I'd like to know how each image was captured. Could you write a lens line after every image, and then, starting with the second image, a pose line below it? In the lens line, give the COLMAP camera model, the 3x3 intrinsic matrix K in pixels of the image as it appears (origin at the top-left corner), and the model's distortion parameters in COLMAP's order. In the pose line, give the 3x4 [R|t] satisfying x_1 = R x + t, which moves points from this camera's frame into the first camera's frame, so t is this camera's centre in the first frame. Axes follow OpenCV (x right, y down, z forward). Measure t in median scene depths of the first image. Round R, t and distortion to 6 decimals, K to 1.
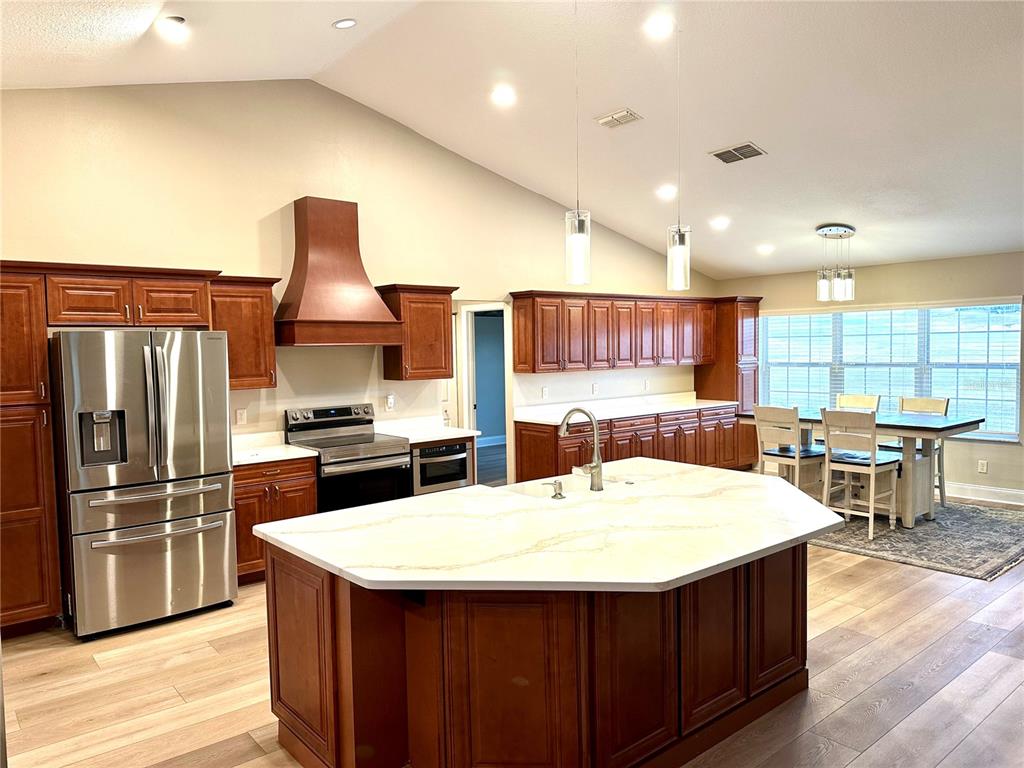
lens RADIAL K [[720.9, 0, 511.9], [0, 720.9, 389.5], [0, 0, 1]] dist [0.087861, 0.000167]
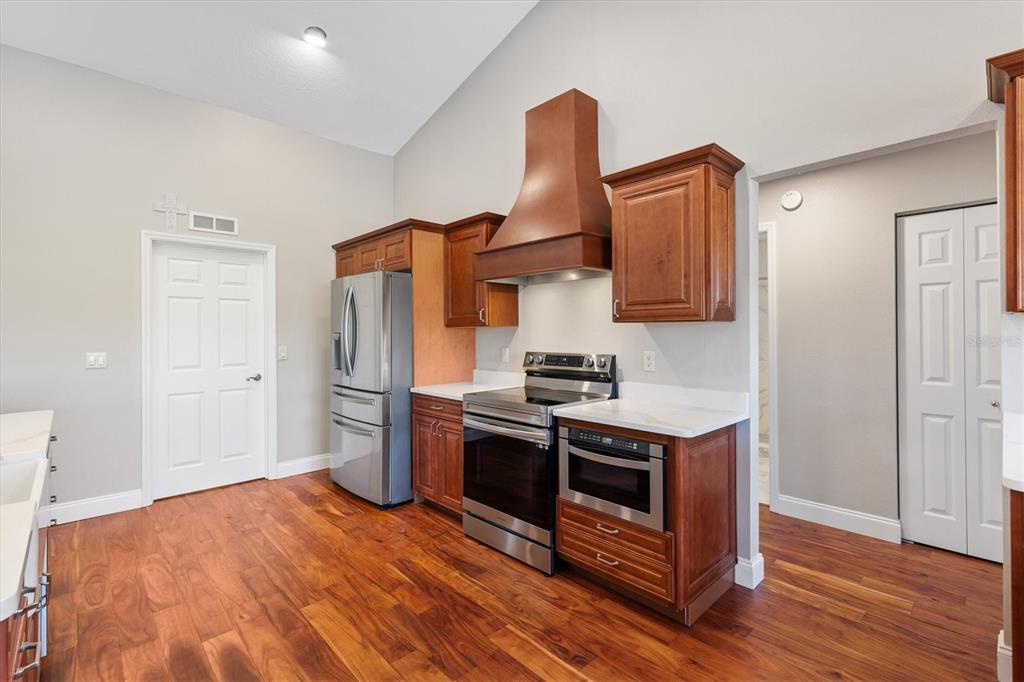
lens RADIAL K [[464.7, 0, 516.0], [0, 464.7, 333.0], [0, 0, 1]] dist [0.009994, 0.000099]
pose [[0.063702, 0.019832, -0.997772, 0.272702], [-0.059667, 0.998090, 0.016029, -0.004372], [0.996184, 0.058513, 0.064764, 0.921023]]
